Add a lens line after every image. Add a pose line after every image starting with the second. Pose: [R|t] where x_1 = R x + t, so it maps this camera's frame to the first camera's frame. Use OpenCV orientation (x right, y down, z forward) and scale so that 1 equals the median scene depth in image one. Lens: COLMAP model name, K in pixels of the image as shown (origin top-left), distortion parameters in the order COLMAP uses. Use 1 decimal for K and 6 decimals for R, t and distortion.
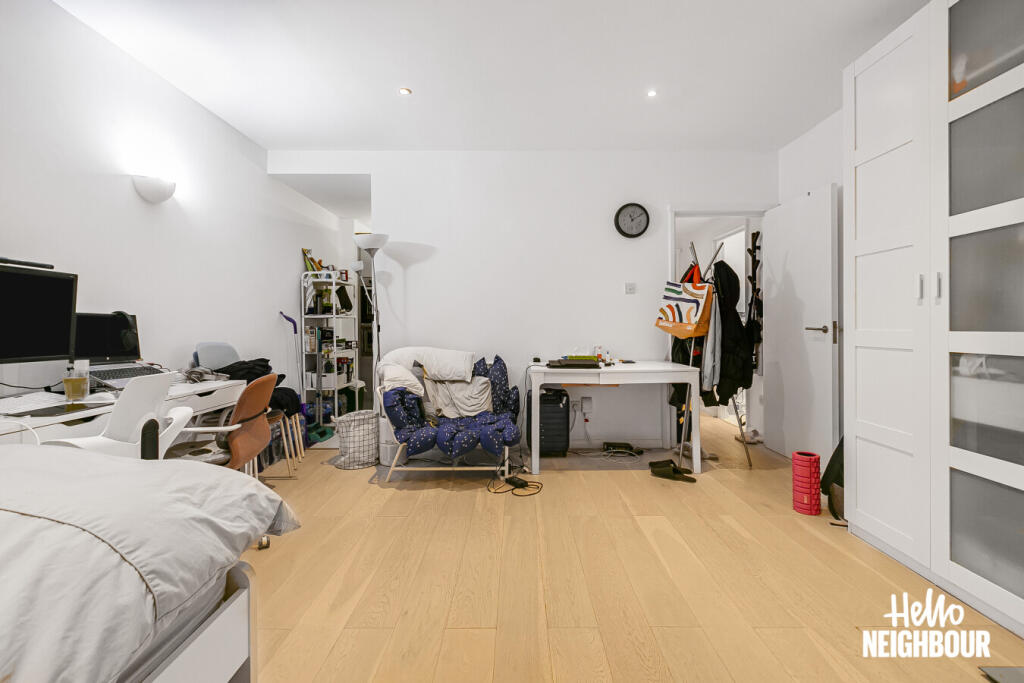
lens RADIAL K [[466.8, 0, 509.1], [0, 466.8, 325.8], [0, 0, 1]] dist [0.000532, 0.000338]
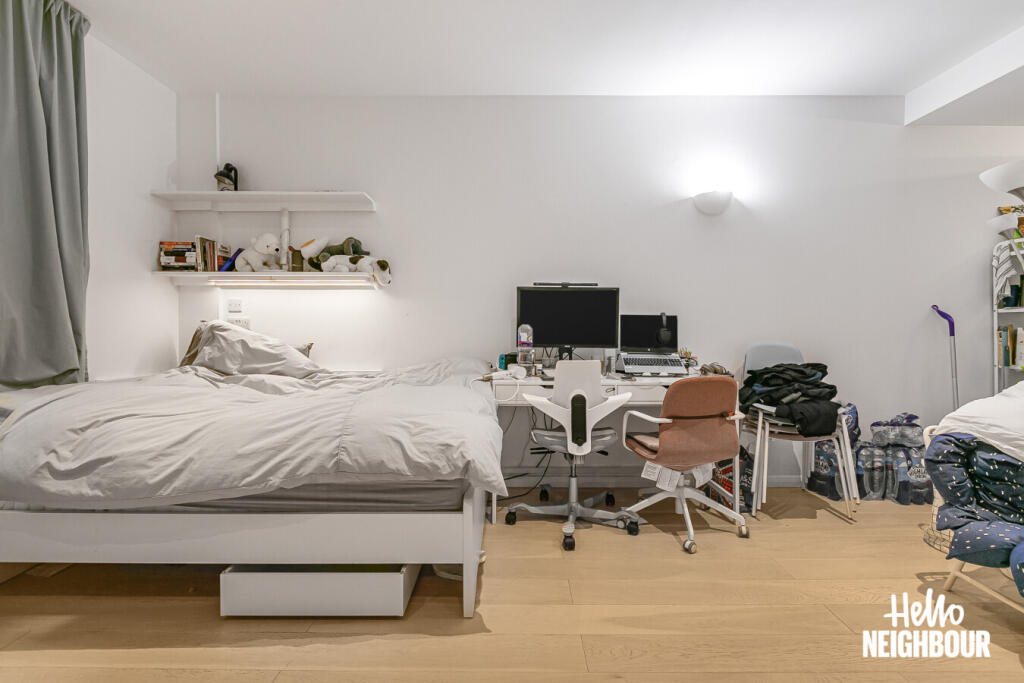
lens RADIAL K [[480.1, 0, 512.9], [0, 480.1, 328.1], [0, 0, 1]] dist [-0.003145, -0.000630]
pose [[0.004649, 0.007921, -0.999958, 0.331770], [-0.000801, 0.999968, 0.007917, -0.000030], [0.999989, 0.000764, 0.004655, 0.442183]]
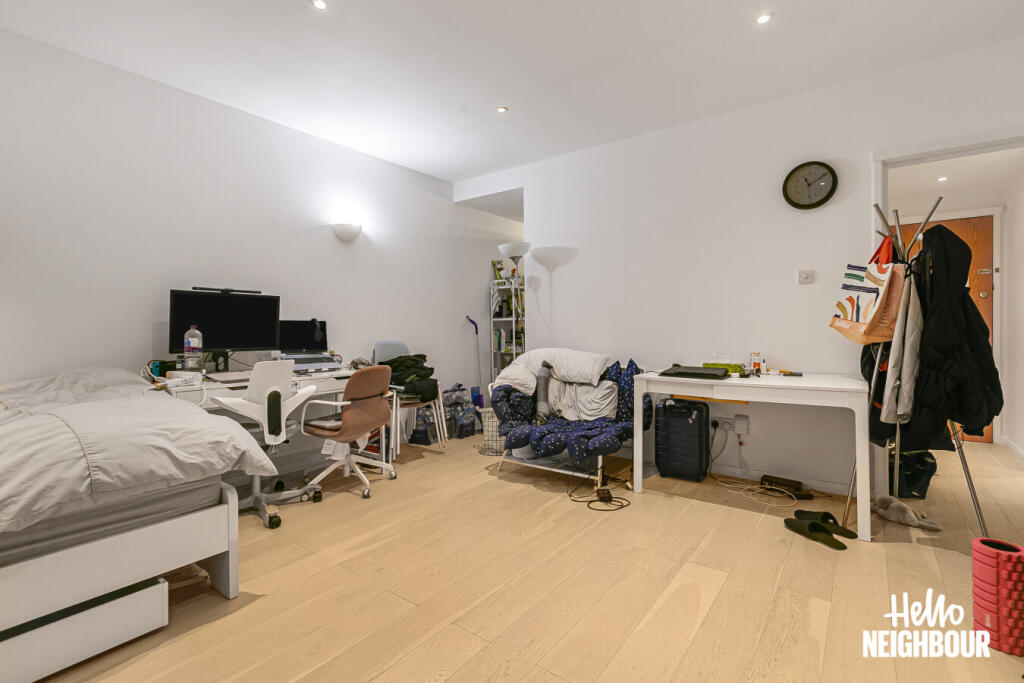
lens RADIAL K [[472.2, 0, 507.9], [0, 472.2, 330.5], [0, 0, 1]] dist [0.002994, 0.000706]
pose [[0.798631, 0.000696, -0.601821, 0.415485], [0.004392, 0.999966, 0.006985, -0.001459], [0.601805, -0.008222, 0.798600, 0.128803]]
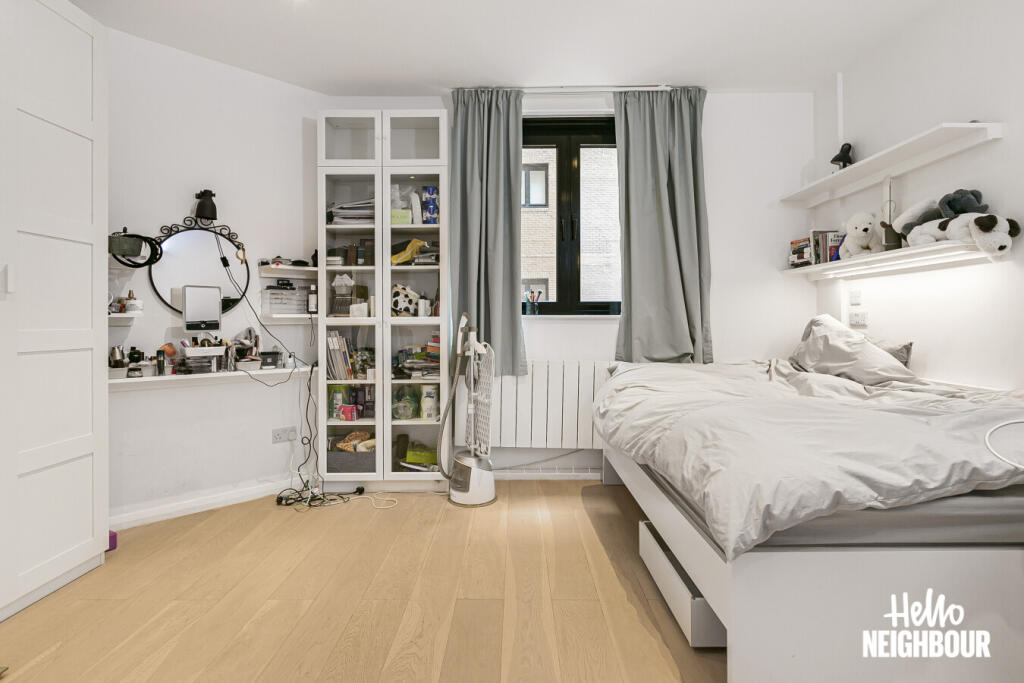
lens RADIAL K [[513.9, 0, 510.3], [0, 513.9, 320.6], [0, 0, 1]] dist [-0.001278, -0.000596]
pose [[-0.999963, 0.008558, -0.000684, -0.027061], [0.008561, 0.999958, -0.003290, 0.001904], [0.000656, -0.003296, -0.999994, 0.836413]]
